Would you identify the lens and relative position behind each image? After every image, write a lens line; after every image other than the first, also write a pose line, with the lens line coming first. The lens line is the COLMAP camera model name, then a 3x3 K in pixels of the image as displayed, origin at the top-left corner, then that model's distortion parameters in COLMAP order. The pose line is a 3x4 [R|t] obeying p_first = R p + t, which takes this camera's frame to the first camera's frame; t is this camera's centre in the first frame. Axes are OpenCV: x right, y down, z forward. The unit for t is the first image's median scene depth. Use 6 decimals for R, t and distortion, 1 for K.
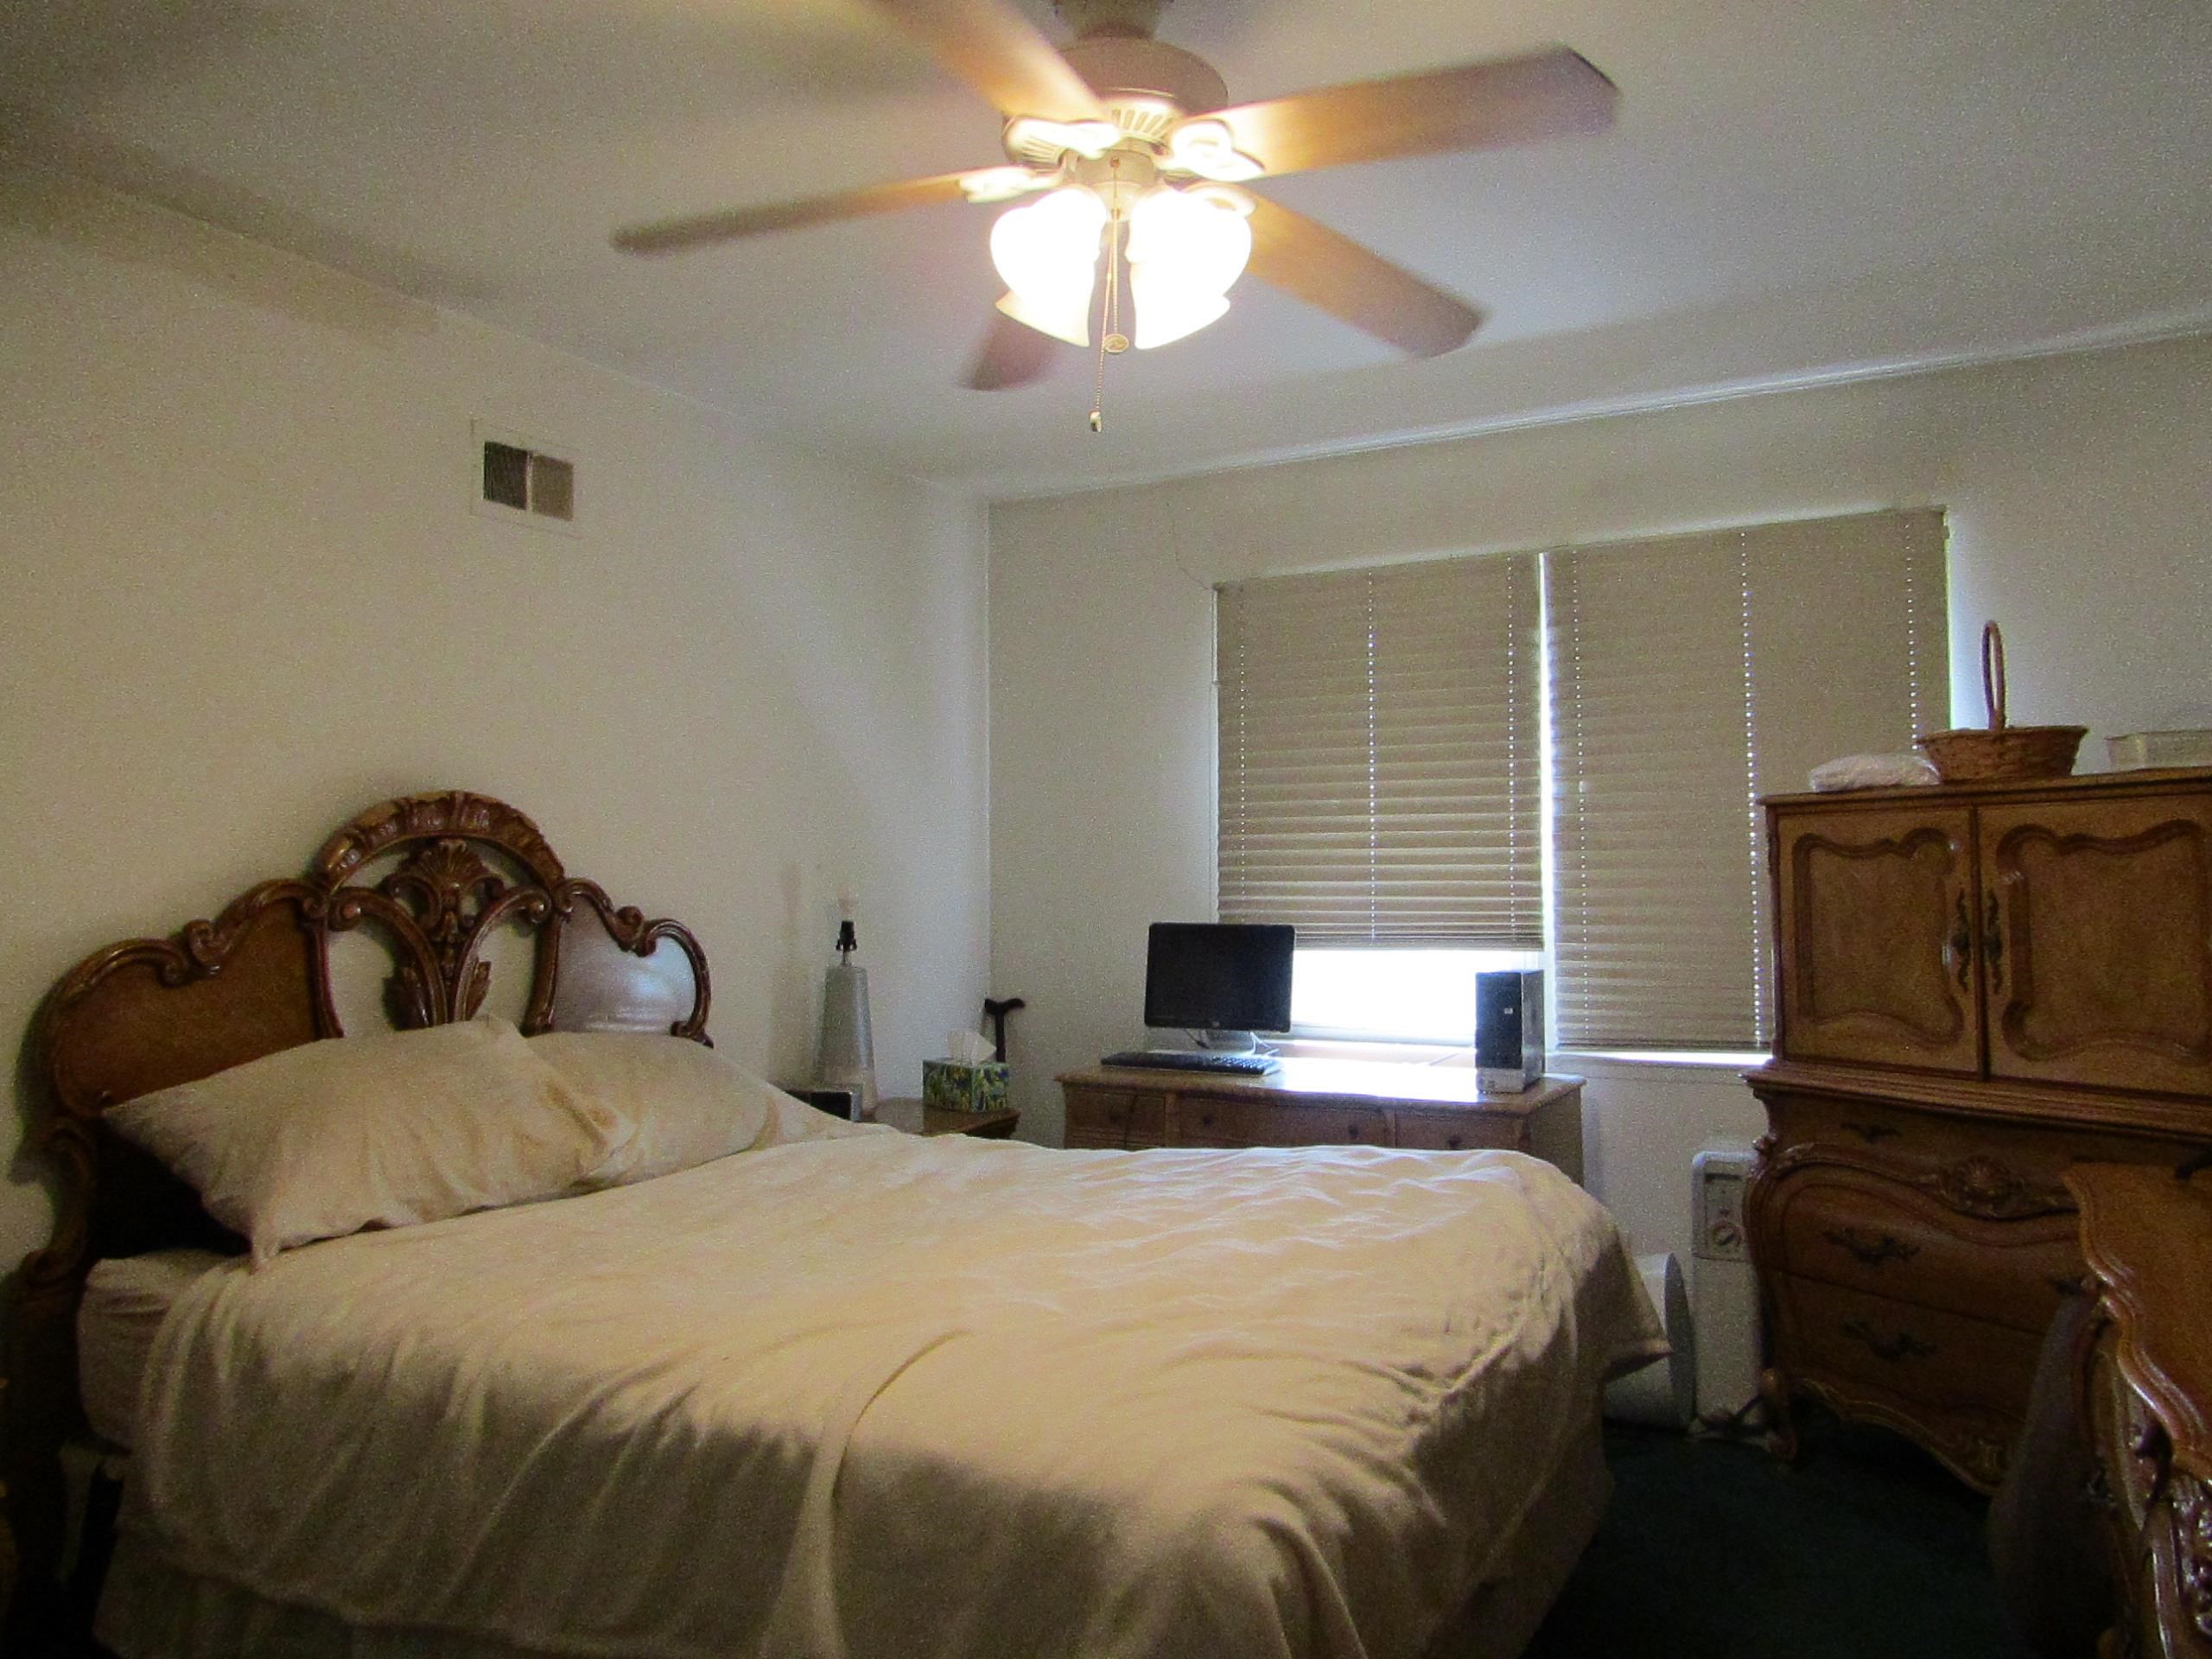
lens RADIAL K [[1579.7, 0, 1120.7], [0, 1579.7, 825.9], [0, 0, 1]] dist [-0.012185, 0.008328]
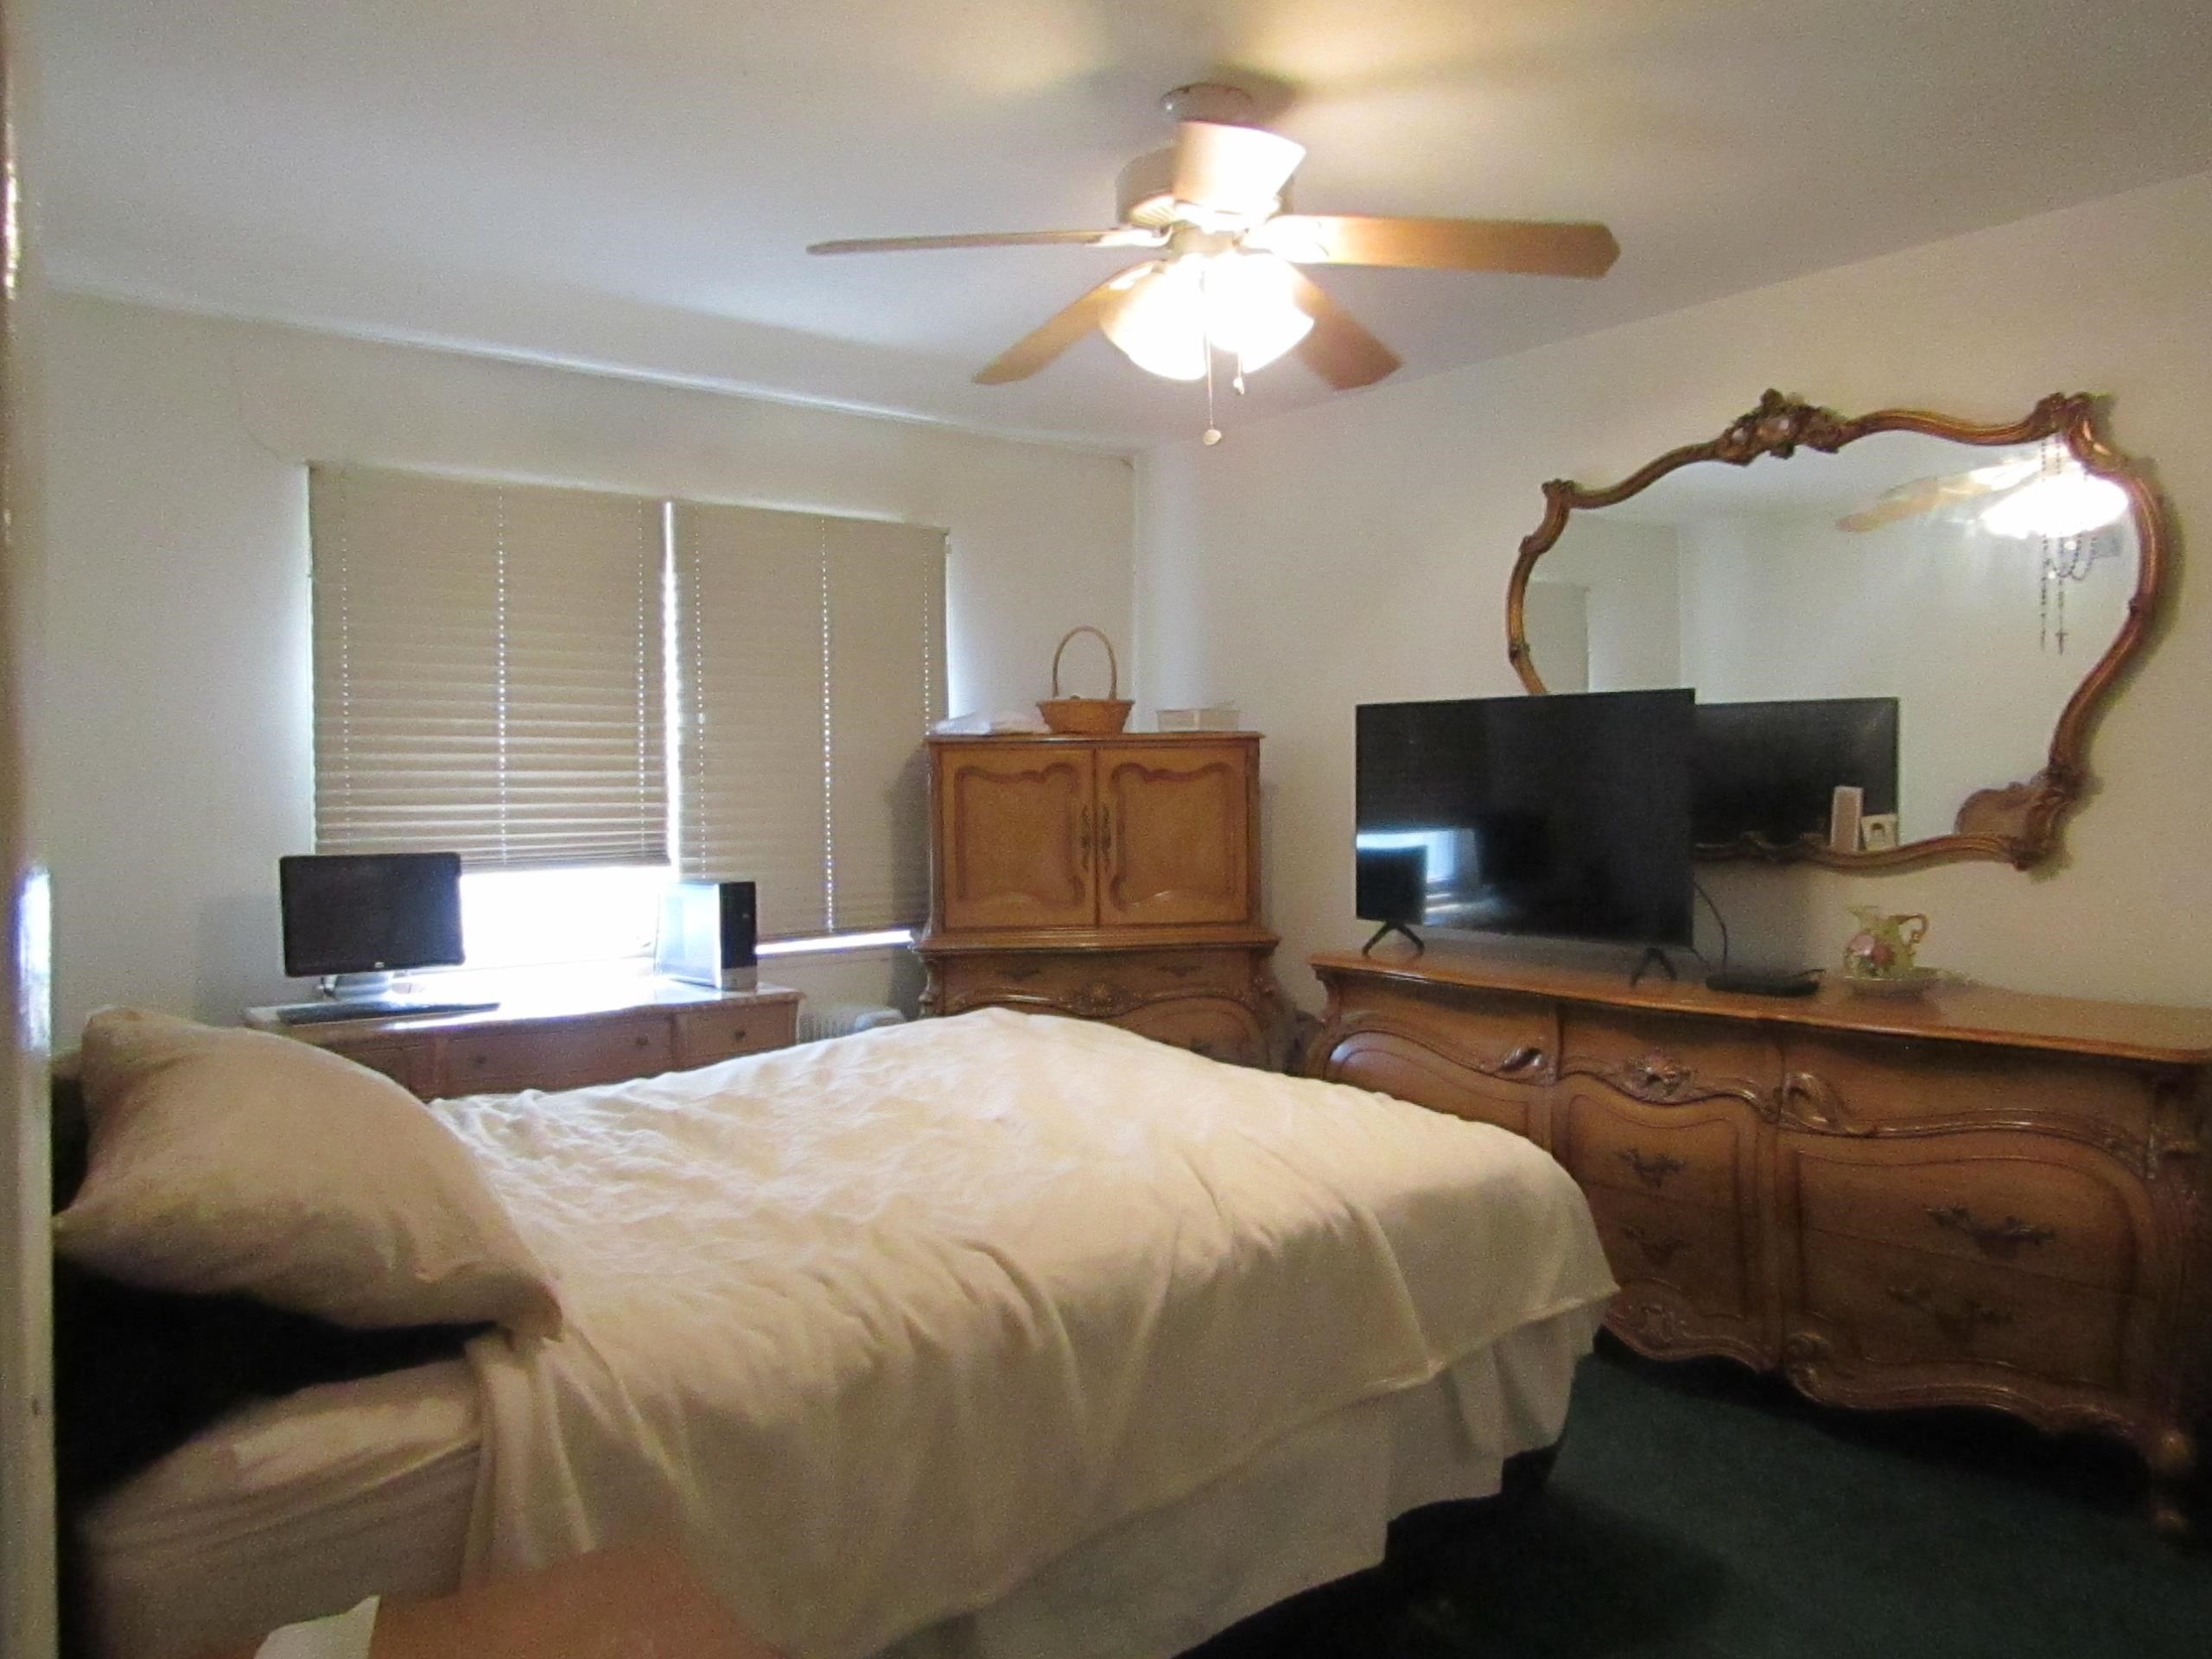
lens RADIAL K [[1579.7, 0, 1120.7], [0, 1579.7, 825.9], [0, 0, 1]] dist [-0.012185, 0.008328]
pose [[0.390427, -0.018496, 0.920448, -0.623324], [-0.022574, 0.999305, 0.029656, 0.011290], [-0.920357, -0.032357, 0.389738, 0.280460]]
